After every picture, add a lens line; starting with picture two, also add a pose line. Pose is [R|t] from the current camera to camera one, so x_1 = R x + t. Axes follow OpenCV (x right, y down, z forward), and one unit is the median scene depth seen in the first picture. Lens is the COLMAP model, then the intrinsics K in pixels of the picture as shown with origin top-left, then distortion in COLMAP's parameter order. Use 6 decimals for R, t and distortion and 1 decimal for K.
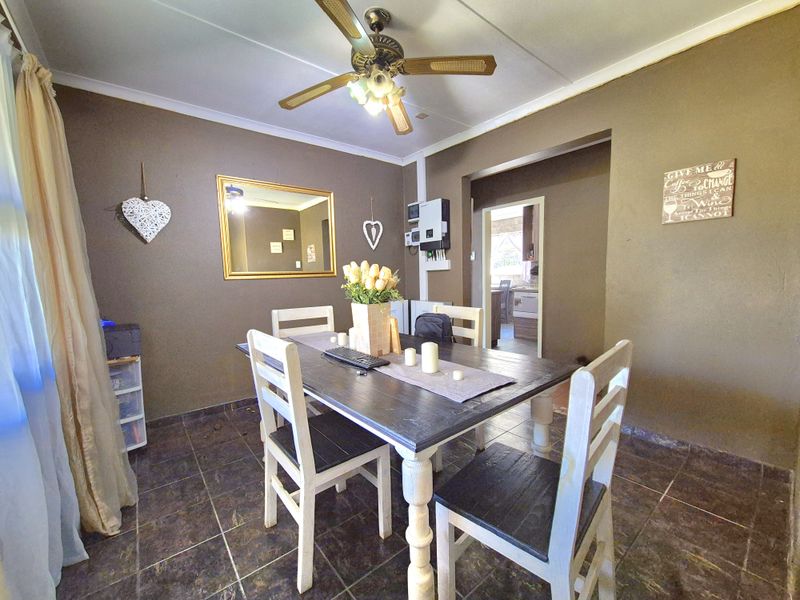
lens RADIAL K [[330.4, 0, 395.5], [0, 330.4, 303.4], [0, 0, 1]] dist [-0.000820, -0.000198]
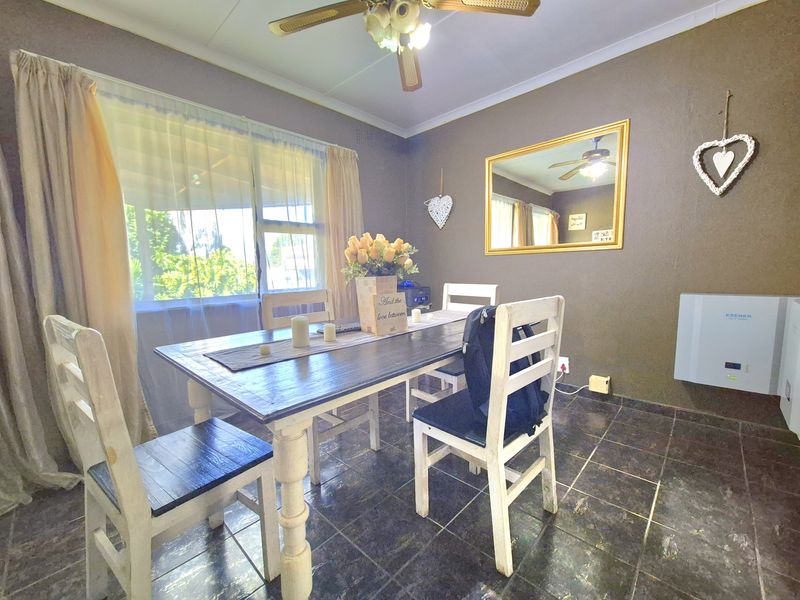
lens RADIAL K [[330.4, 0, 395.5], [0, 330.4, 303.4], [0, 0, 1]] dist [-0.000820, -0.000198]
pose [[0.127159, 0.128144, -0.983570, 0.416659], [-0.067070, 0.990461, 0.120371, -0.021053], [0.989612, 0.050661, 0.134541, 0.442100]]
